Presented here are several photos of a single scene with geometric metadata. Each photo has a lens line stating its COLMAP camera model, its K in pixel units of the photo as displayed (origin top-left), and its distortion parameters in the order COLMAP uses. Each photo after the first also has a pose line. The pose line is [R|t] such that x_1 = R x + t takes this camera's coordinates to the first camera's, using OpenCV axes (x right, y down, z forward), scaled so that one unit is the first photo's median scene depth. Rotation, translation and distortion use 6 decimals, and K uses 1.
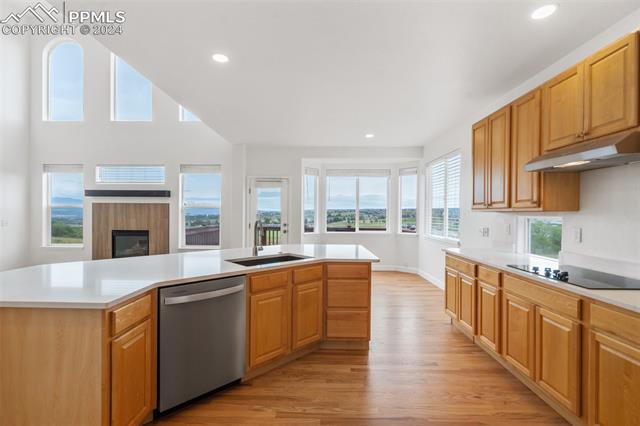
lens RADIAL K [[293.1, 0, 316.7], [0, 293.1, 217.0], [0, 0, 1]] dist [0.000697, 0.000441]
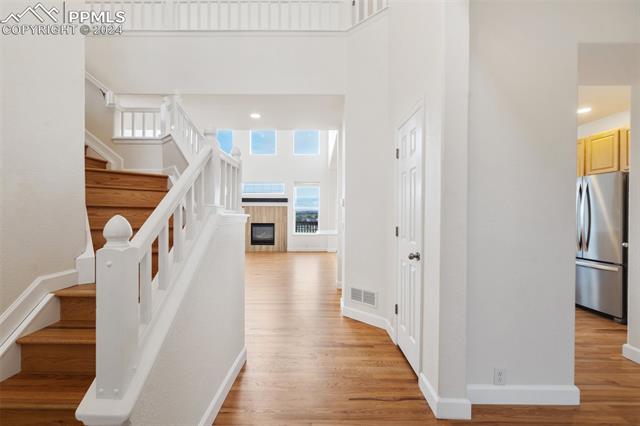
lens RADIAL K [[293.1, 0, 316.7], [0, 293.1, 217.0], [0, 0, 1]] dist [0.000697, 0.000441]
pose [[0.999952, -0.005778, 0.007930, -0.355620], [0.005741, 0.999972, 0.004789, 0.005865], [-0.007957, -0.004743, 0.999957, -0.589807]]
